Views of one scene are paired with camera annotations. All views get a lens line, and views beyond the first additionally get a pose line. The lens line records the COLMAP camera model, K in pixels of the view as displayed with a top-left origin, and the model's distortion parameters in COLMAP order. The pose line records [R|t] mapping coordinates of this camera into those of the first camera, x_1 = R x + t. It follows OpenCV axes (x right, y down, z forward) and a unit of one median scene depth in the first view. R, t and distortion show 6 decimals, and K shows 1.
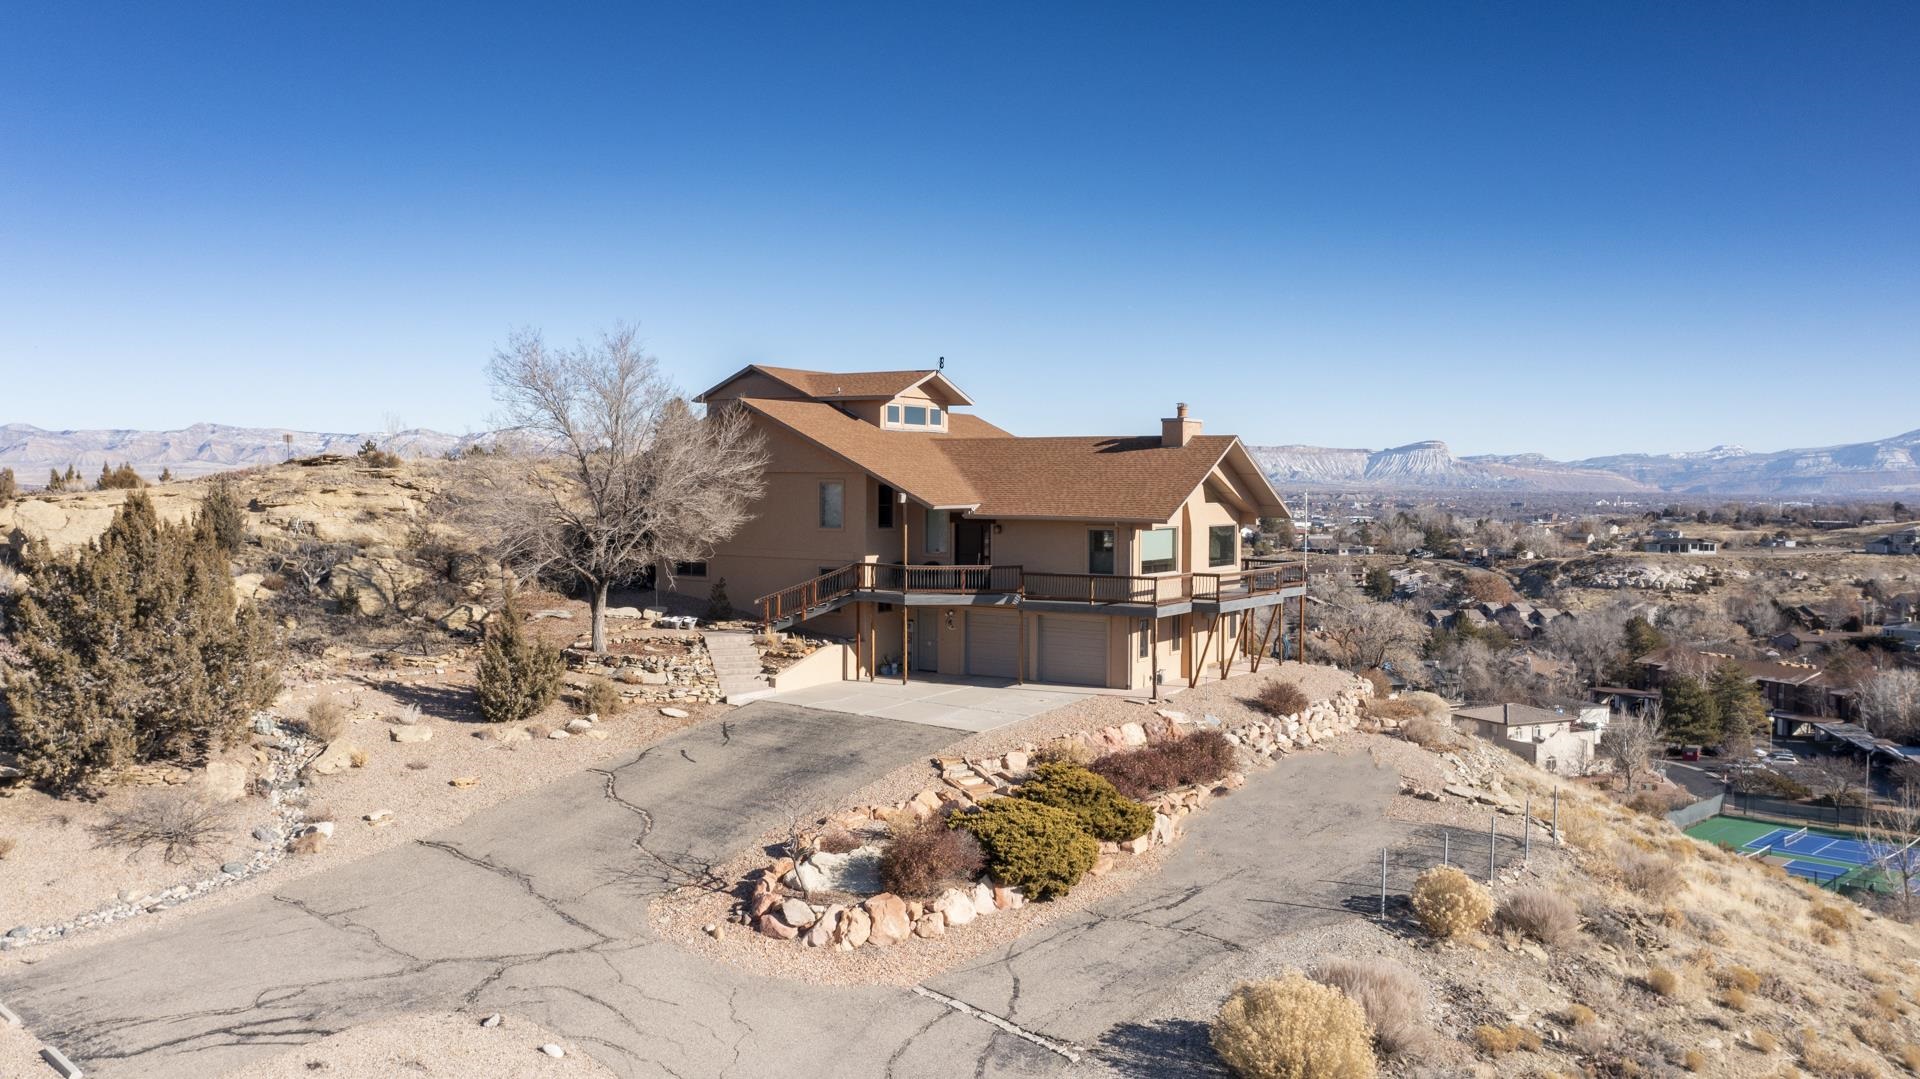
lens RADIAL K [[1534.1, 0, 960.0], [0, 1534.1, 539.5], [0, 0, 1]] dist [-0.002288, -0.005190]
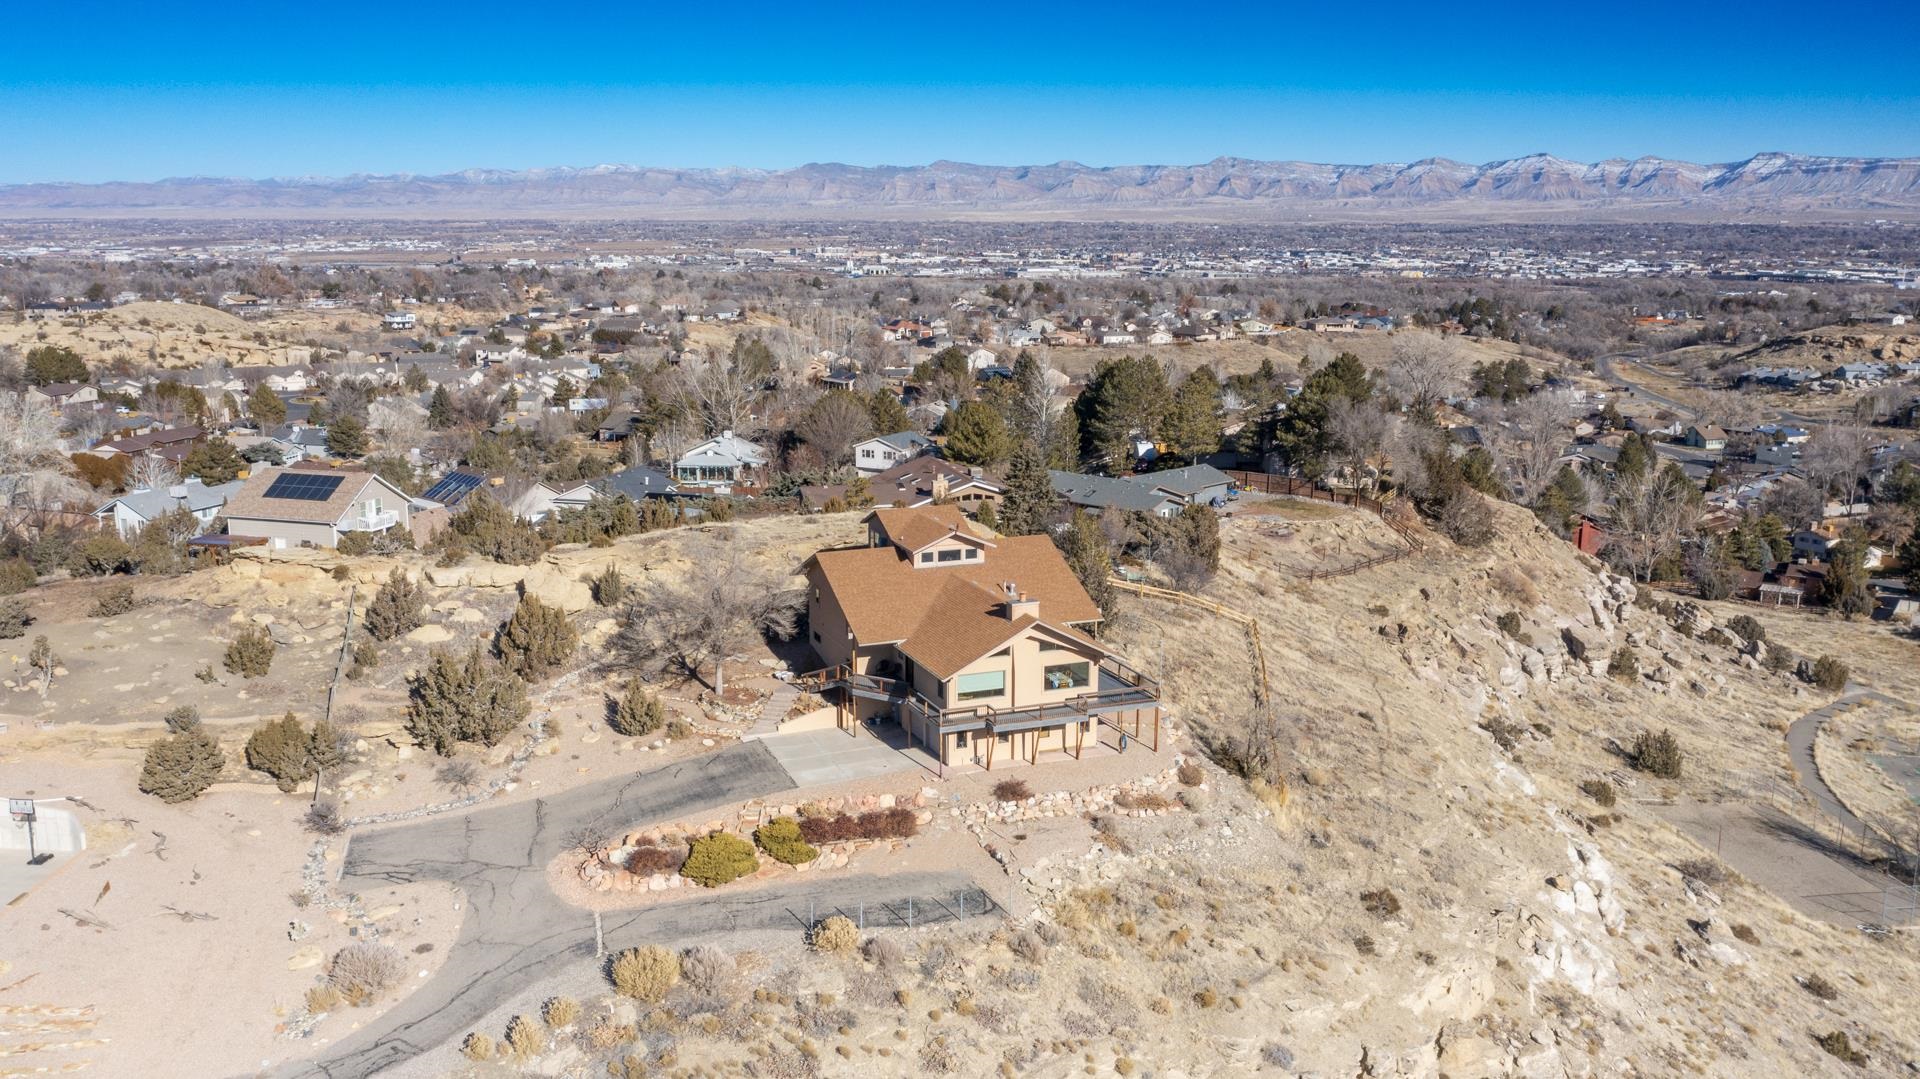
lens RADIAL K [[1644.6, 0, 960.0], [0, 1644.6, 539.5], [0, 0, 1]] dist [-0.004350, -0.001921]
pose [[0.815910, 0.110663, -0.567490, 0.141628], [-0.019709, 0.986265, 0.163989, -0.056483], [0.577843, -0.122616, 0.806885, -0.055165]]
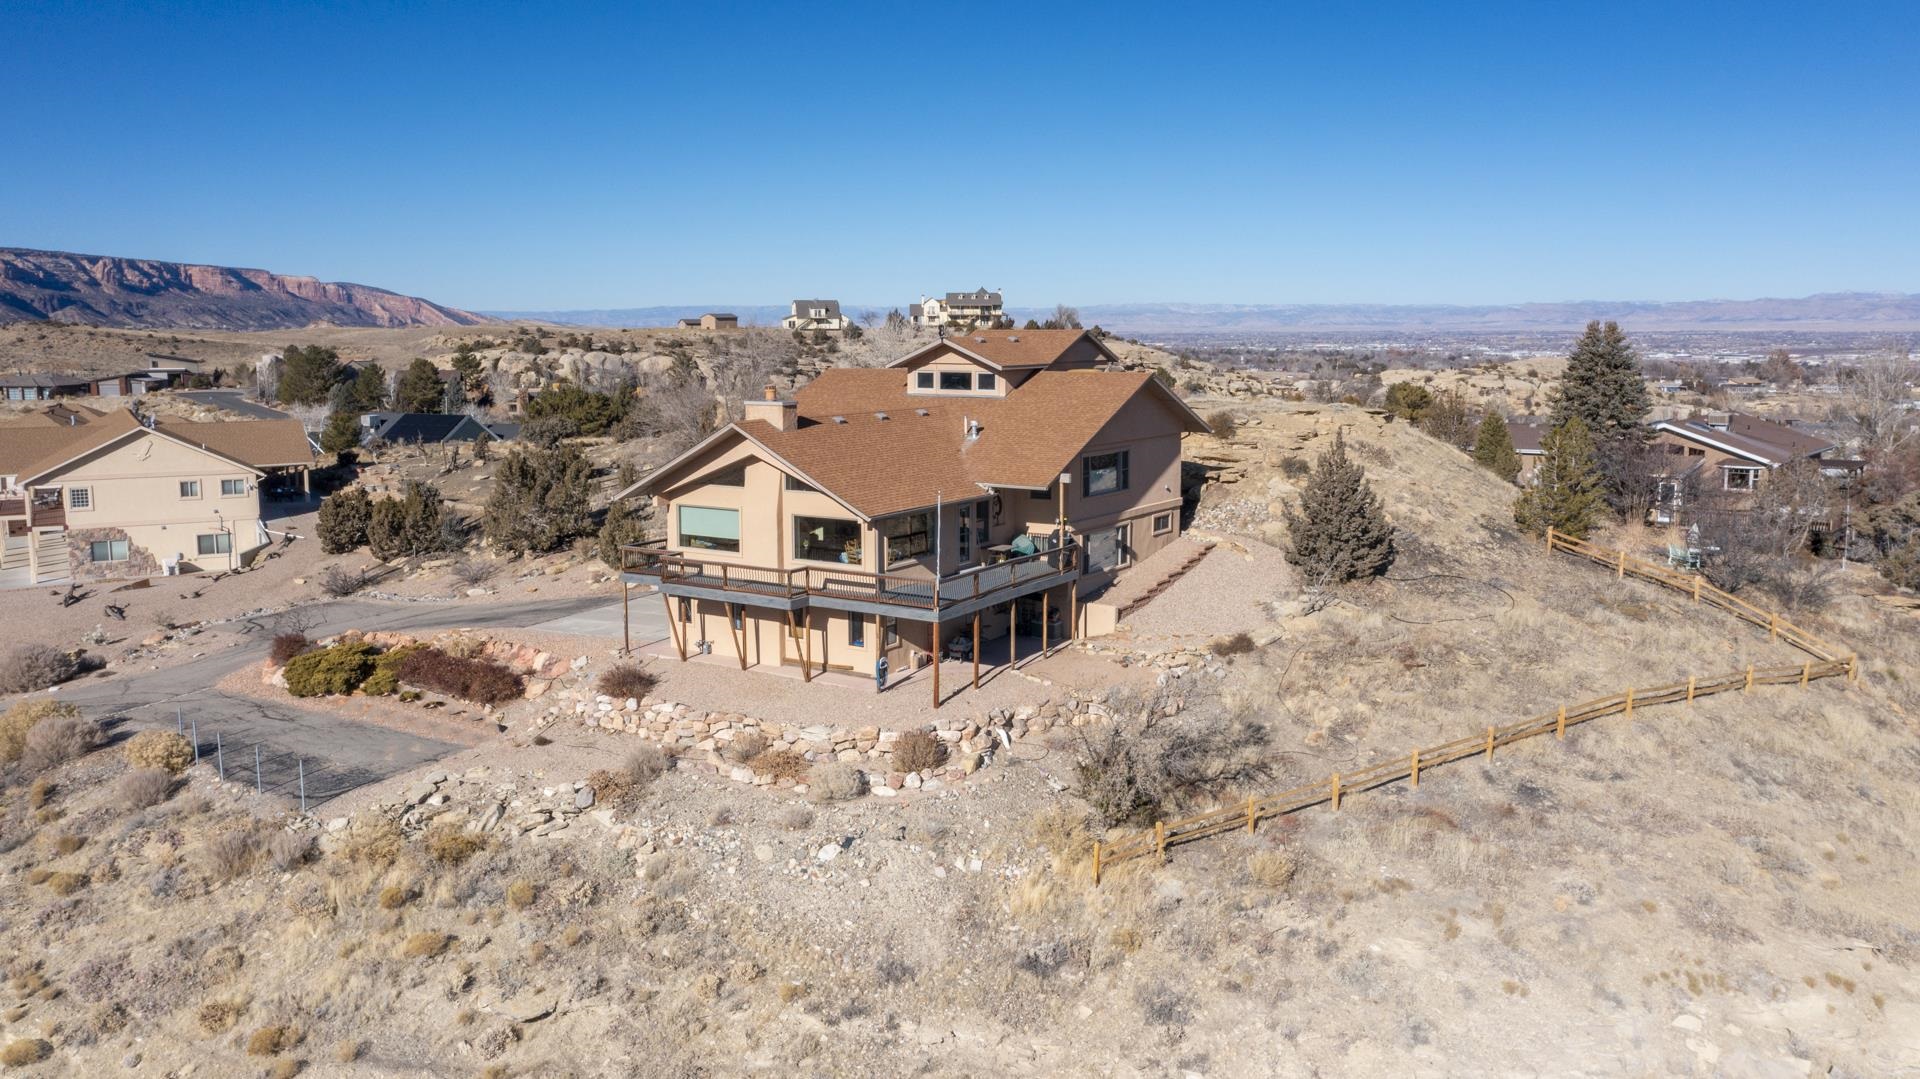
lens RADIAL K [[1534.1, 0, 960.0], [0, 1534.1, 539.5], [0, 0, 1]] dist [-0.002288, -0.005190]
pose [[-0.002048, 0.131268, -0.991345, 0.150217], [-0.036022, 0.990694, 0.131256, -0.016548], [0.999349, 0.035979, 0.002700, 0.150319]]
